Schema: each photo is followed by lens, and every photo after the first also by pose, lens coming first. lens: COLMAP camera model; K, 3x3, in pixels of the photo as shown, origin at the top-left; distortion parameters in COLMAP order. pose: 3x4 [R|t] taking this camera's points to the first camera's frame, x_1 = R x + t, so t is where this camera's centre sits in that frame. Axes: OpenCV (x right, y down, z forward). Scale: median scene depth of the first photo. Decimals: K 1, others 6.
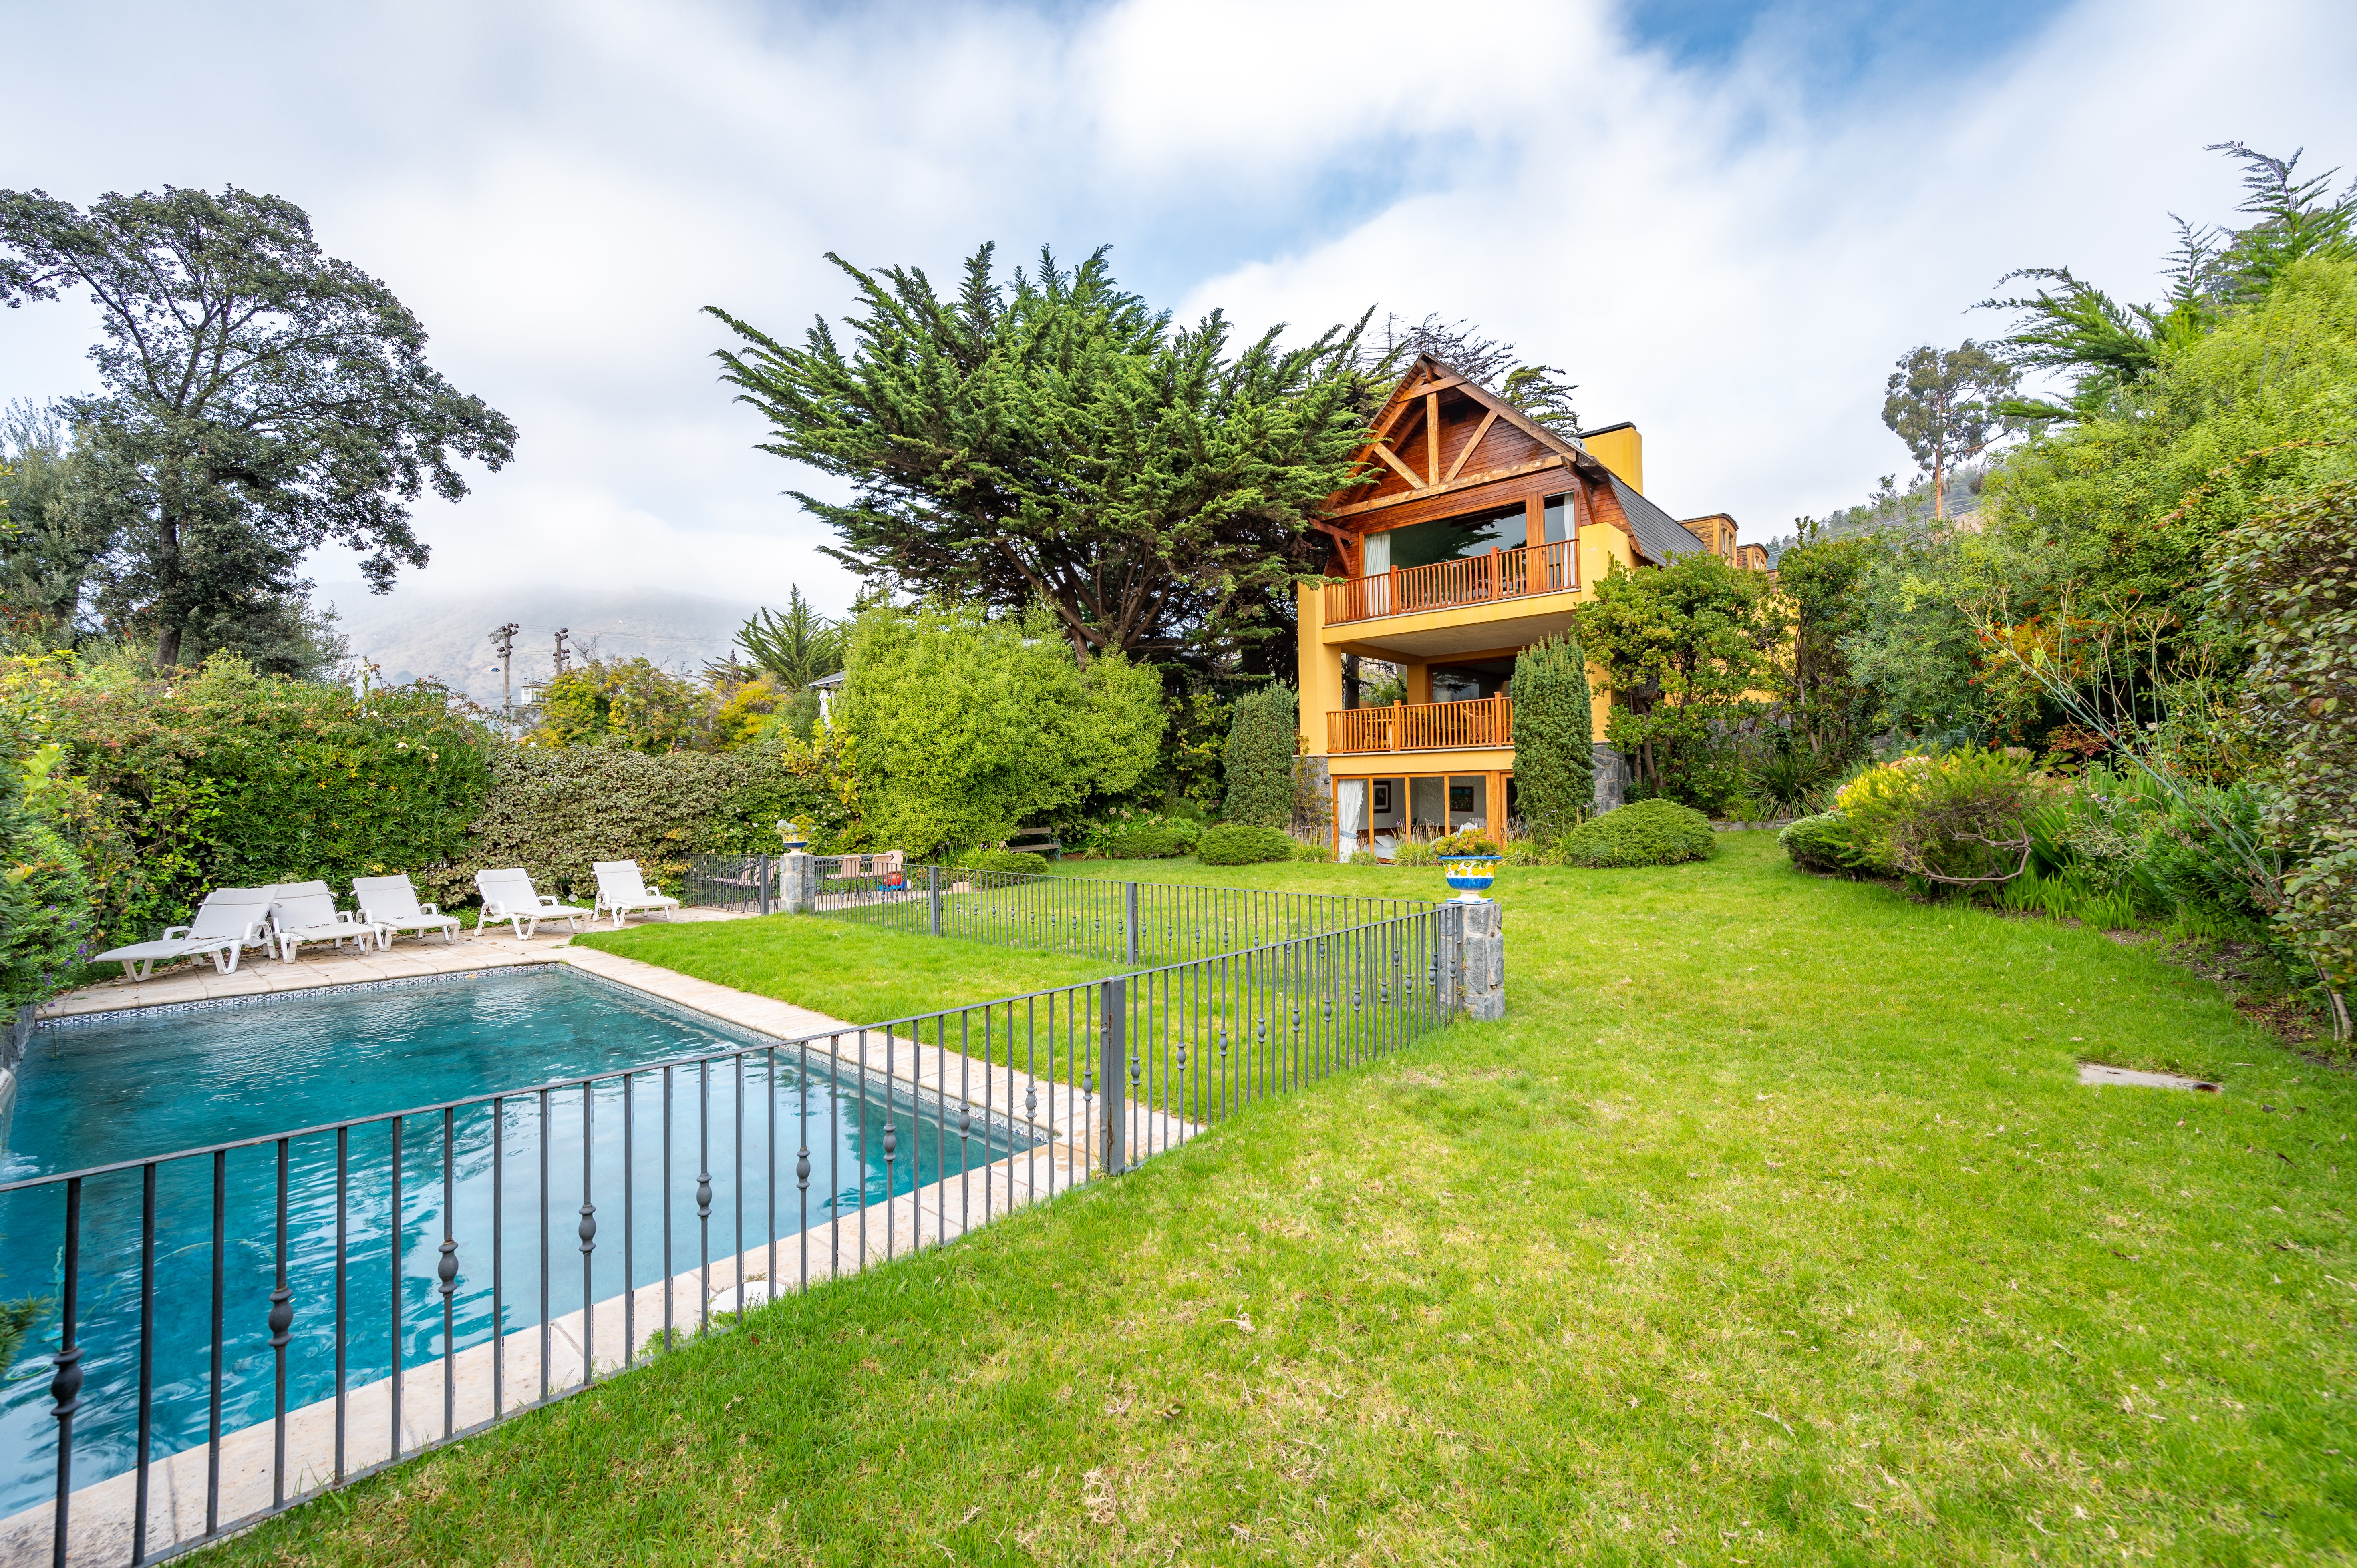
lens RADIAL K [[978.9, 0, 1178.5], [0, 978.9, 784.0], [0, 0, 1]] dist [0.000841, 0.000037]
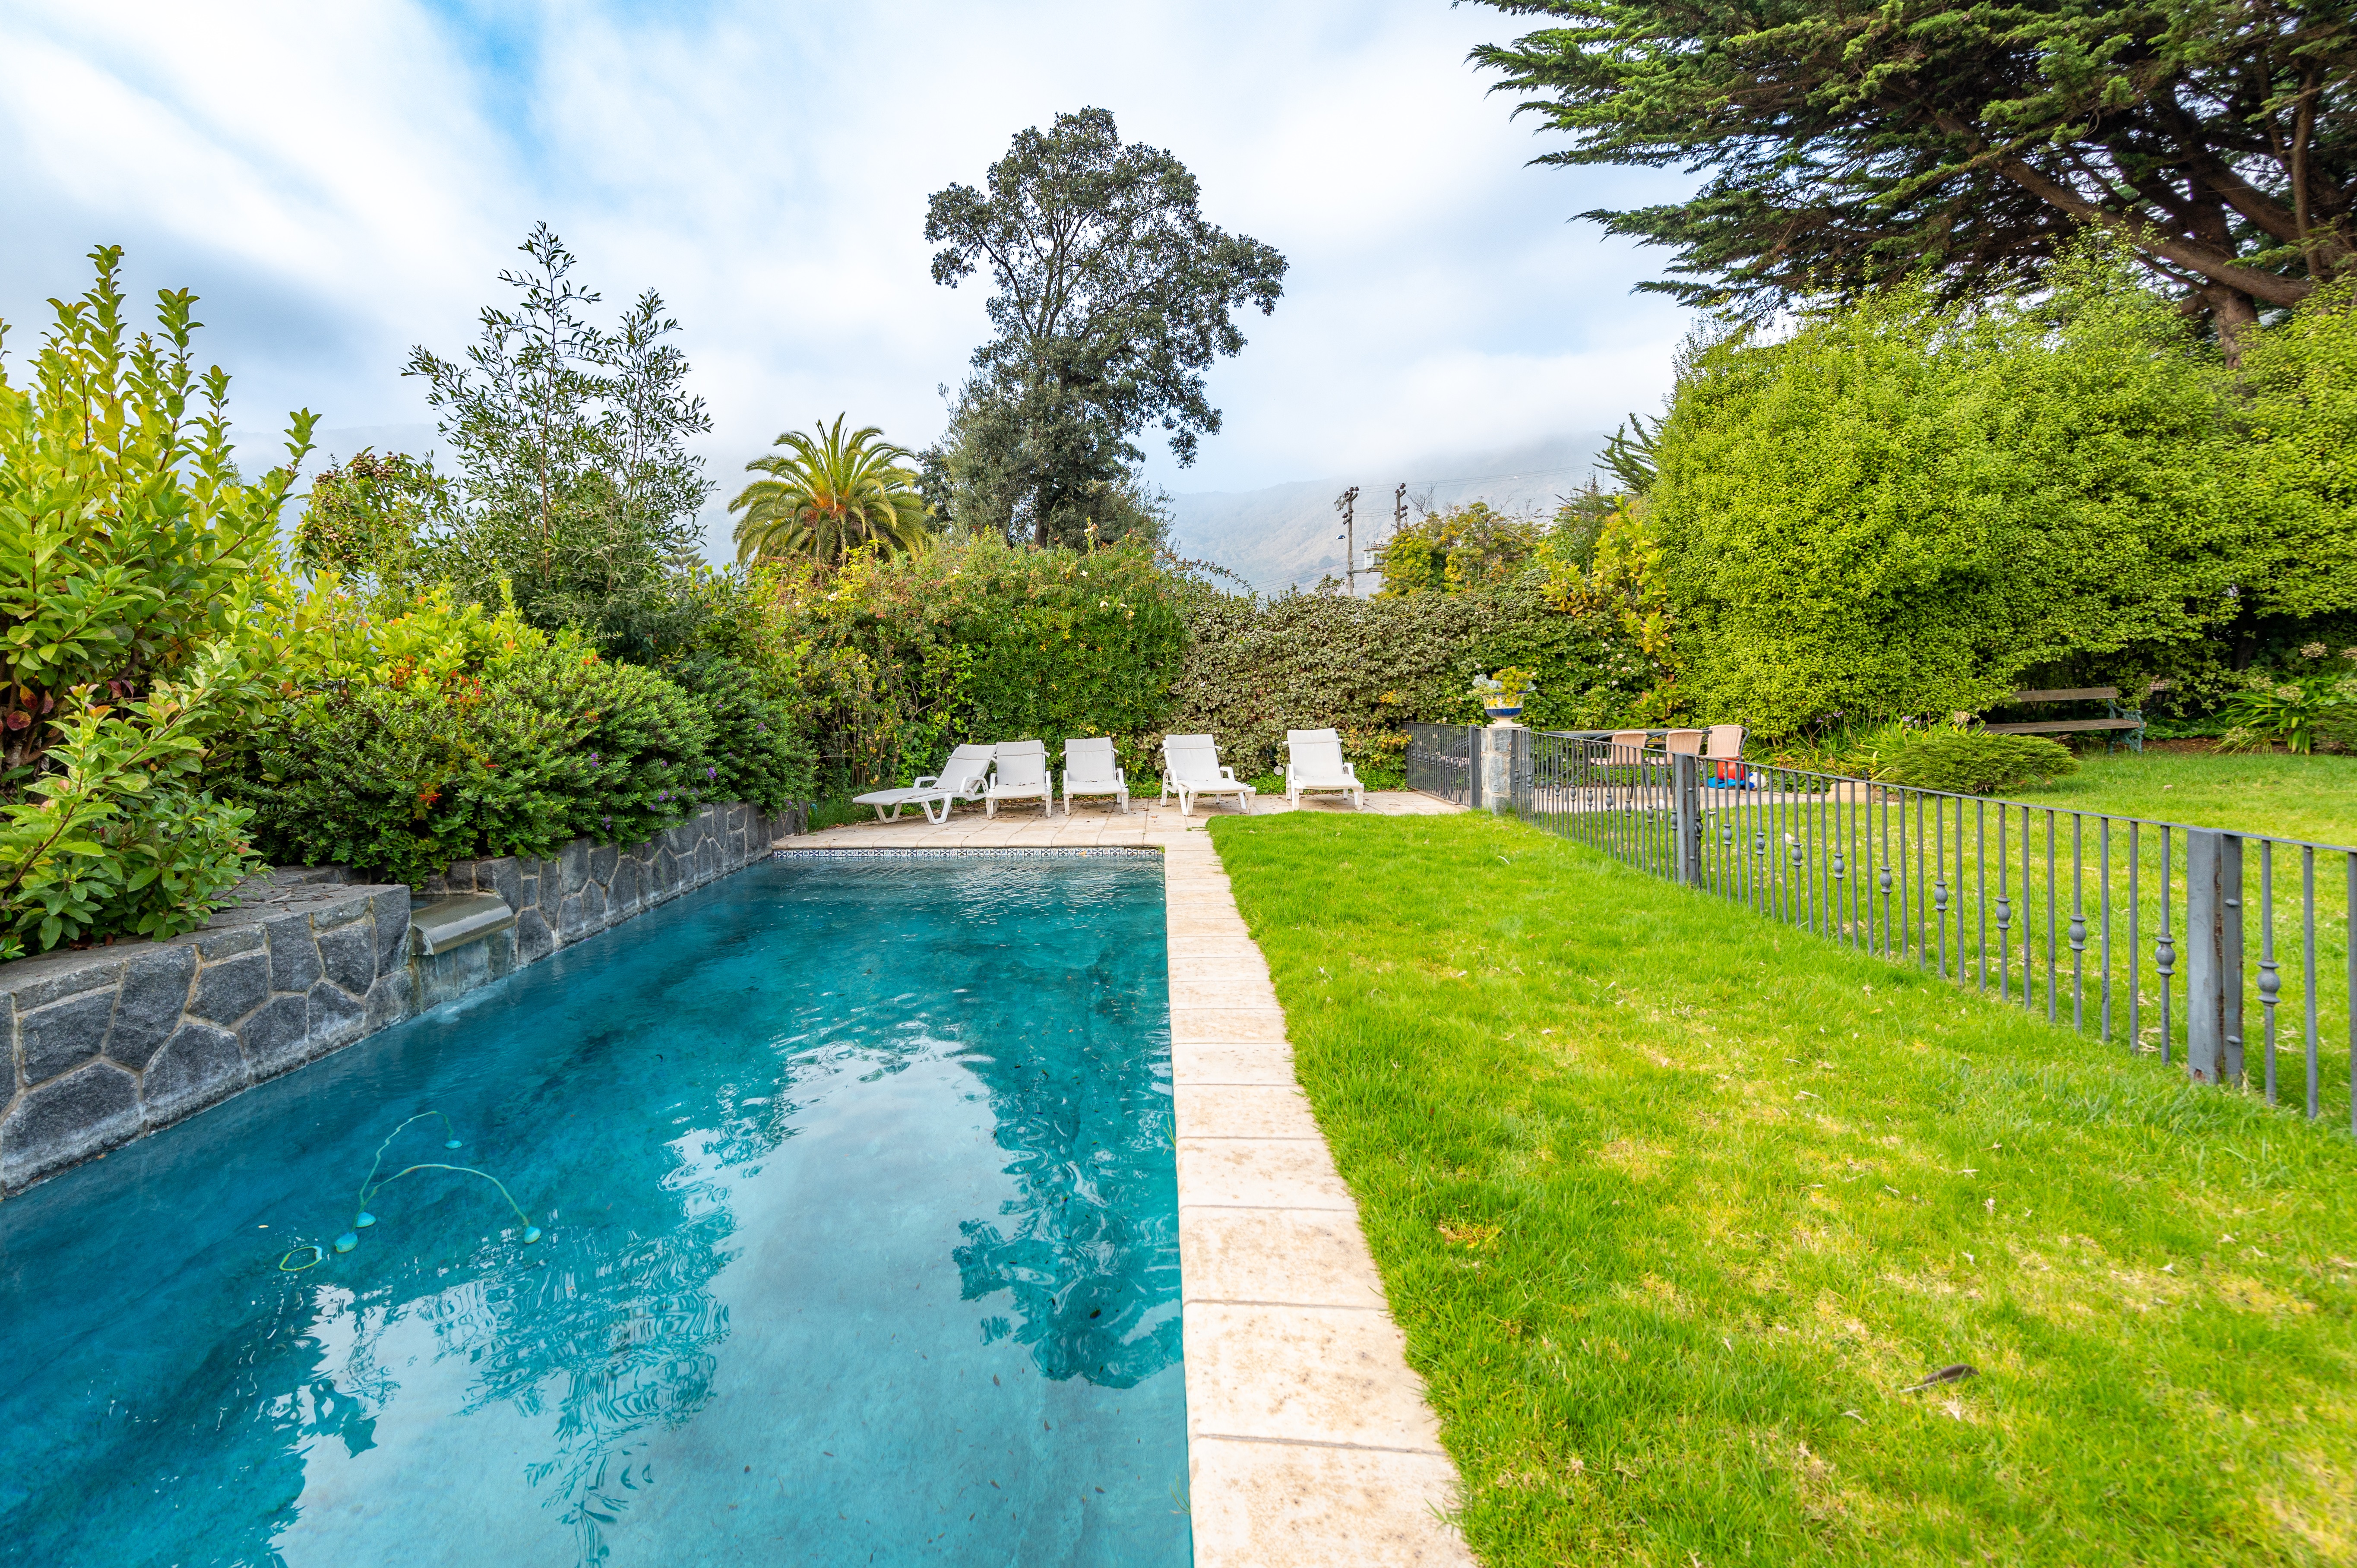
lens RADIAL K [[952.4, 0, 1177.8], [0, 952.4, 728.9], [0, 0, 1]] dist [0.024241, -0.000064]
pose [[0.560073, 0.022773, -0.828130, 0.021802], [0.036500, 0.997973, 0.052128, 0.026072], [0.827639, -0.059423, 0.558106, 0.369867]]
